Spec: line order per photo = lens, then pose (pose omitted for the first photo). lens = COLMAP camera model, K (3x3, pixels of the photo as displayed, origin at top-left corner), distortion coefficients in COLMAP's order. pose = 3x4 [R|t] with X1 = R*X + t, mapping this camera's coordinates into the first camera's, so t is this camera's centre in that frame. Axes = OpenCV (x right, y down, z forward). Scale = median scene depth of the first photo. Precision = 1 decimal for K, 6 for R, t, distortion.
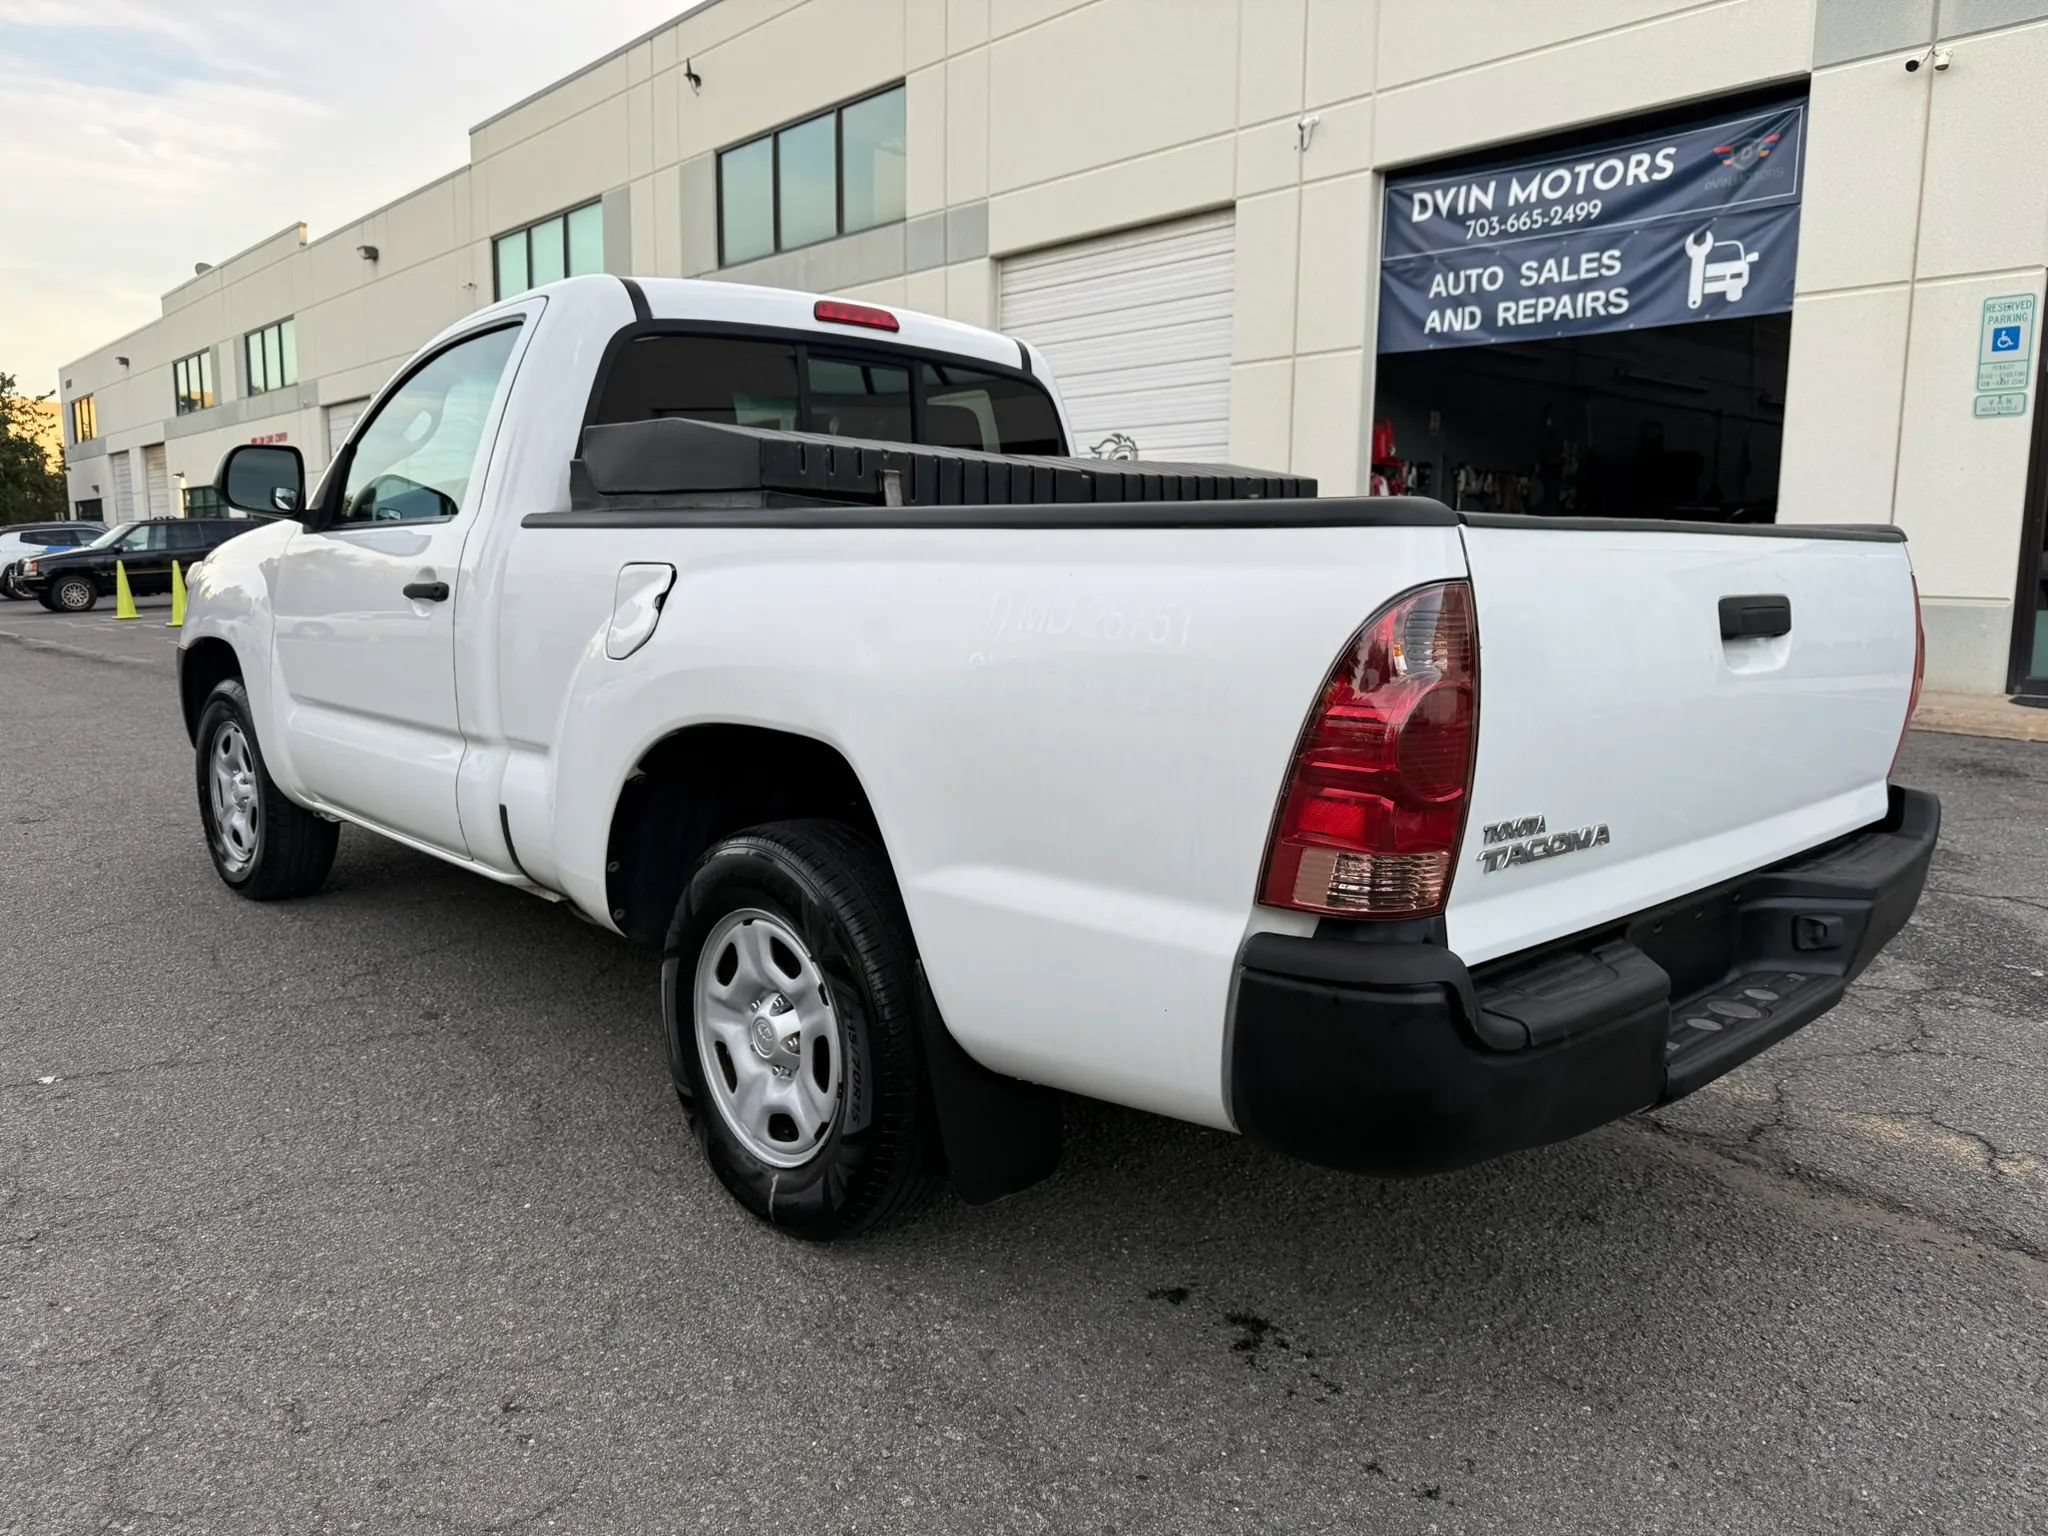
lens RADIAL K [[1457.6, 0, 1021.9], [0, 1457.6, 771.9], [0, 0, 1]] dist [0.001374, -0.011373]
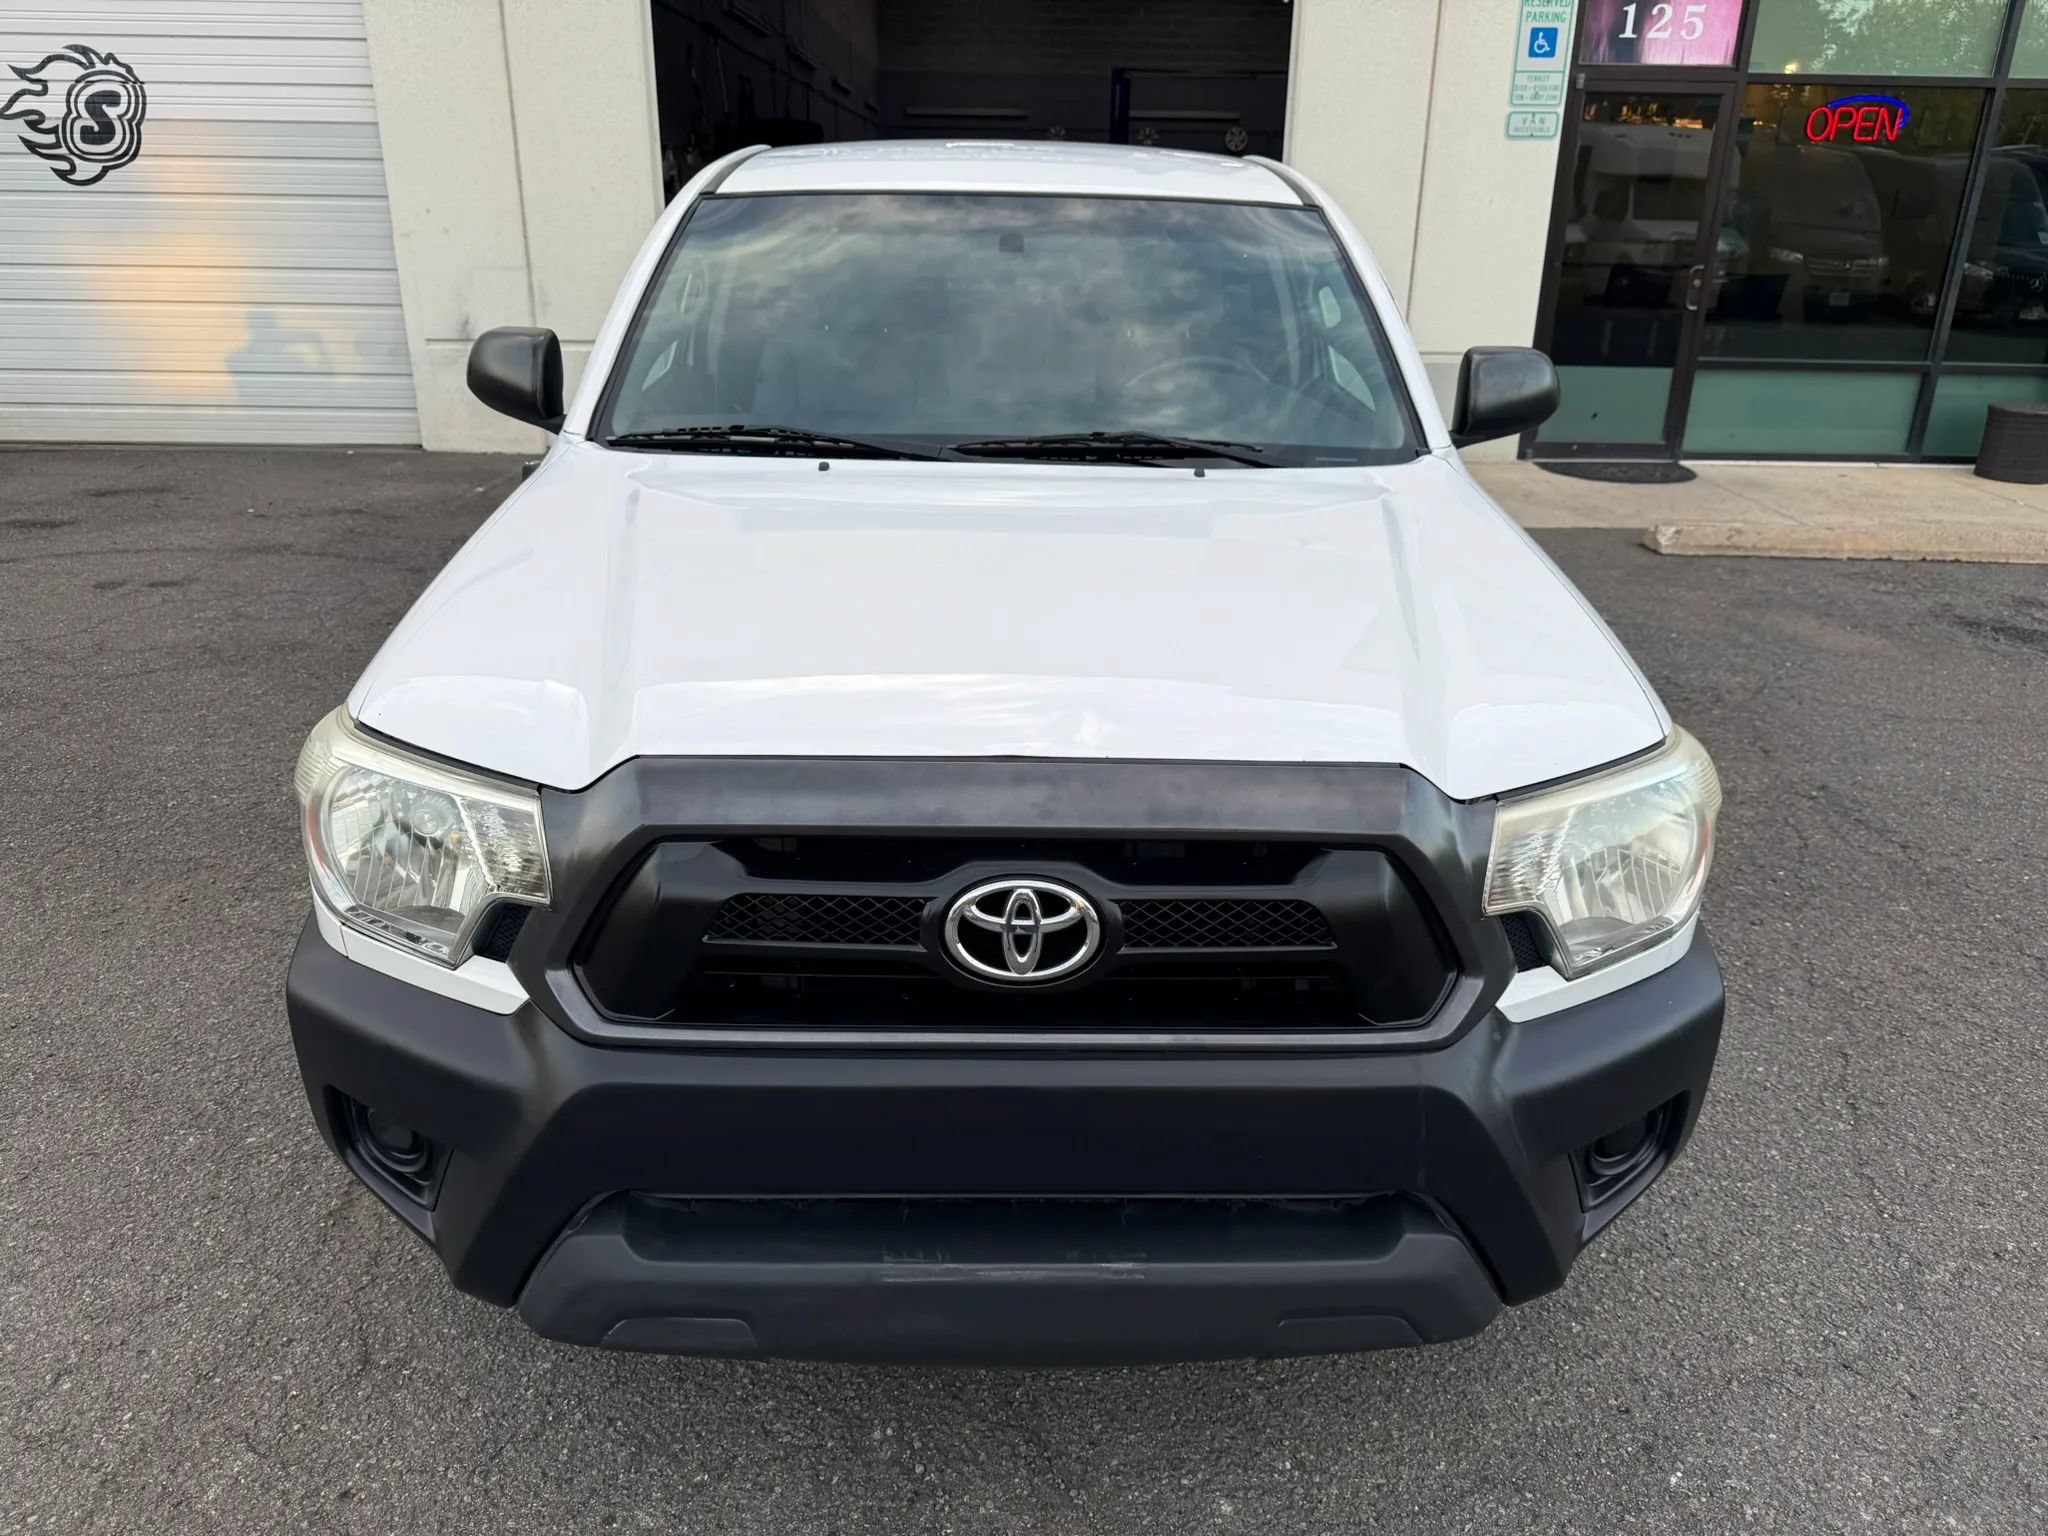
lens RADIAL K [[1445.8, 0, 1020.4], [0, 1445.8, 776.7], [0, 0, 1]] dist [0.006831, -0.013886]
pose [[0.664304, -0.273572, 0.695599, -0.190660], [0.099627, 0.954718, 0.280337, -0.122744], [-0.740793, -0.116929, 0.661478, 0.487976]]
